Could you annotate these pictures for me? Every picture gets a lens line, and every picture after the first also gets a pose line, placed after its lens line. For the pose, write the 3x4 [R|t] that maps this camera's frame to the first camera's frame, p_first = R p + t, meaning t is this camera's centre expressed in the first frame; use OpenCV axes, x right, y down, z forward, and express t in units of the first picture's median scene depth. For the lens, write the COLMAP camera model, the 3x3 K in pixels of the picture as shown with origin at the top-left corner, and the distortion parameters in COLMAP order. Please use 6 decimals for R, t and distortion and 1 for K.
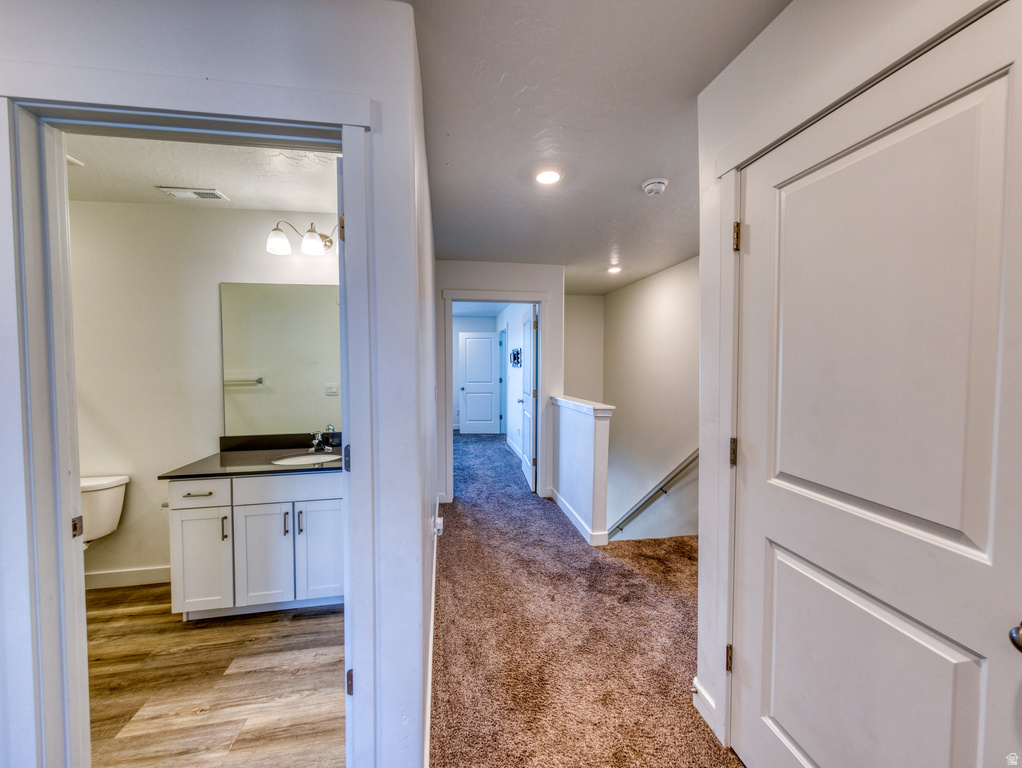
lens RADIAL K [[377.2, 0, 508.8], [0, 377.2, 373.5], [0, 0, 1]] dist [0.000461, 0.000108]
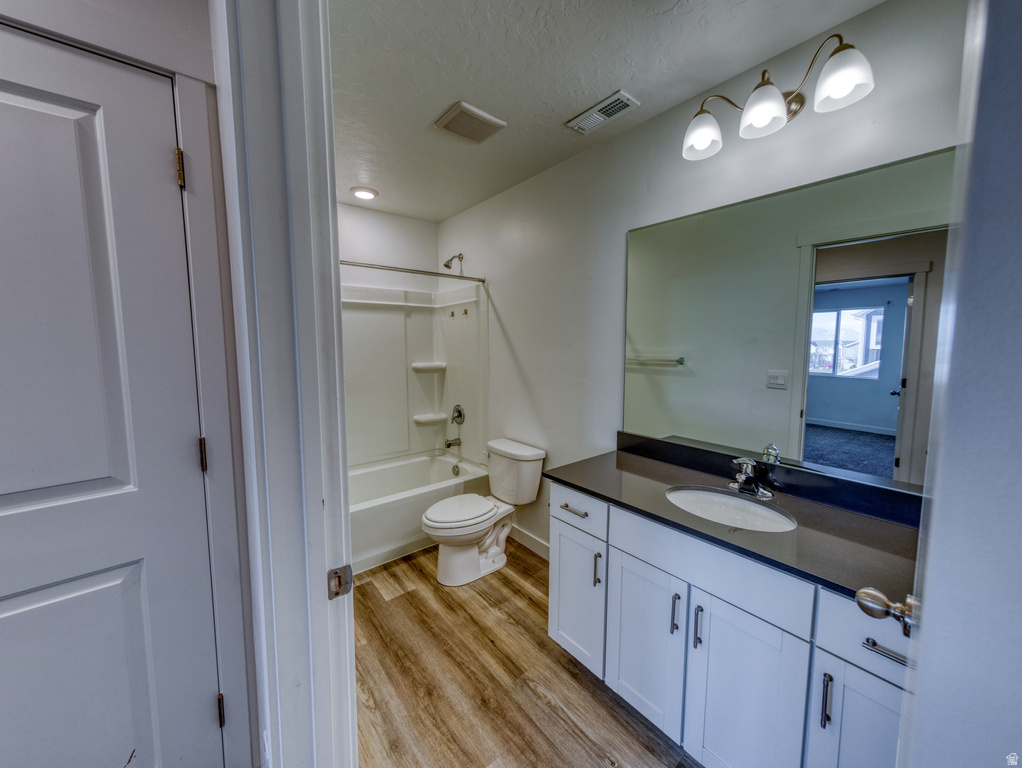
lens RADIAL K [[377.2, 0, 508.8], [0, 377.2, 373.5], [0, 0, 1]] dist [0.000461, 0.000108]
pose [[0.494786, 0.077108, -0.865587, -0.223435], [-0.030390, 0.996982, 0.071441, -0.002597], [0.868483, -0.009043, 0.495636, 0.452850]]
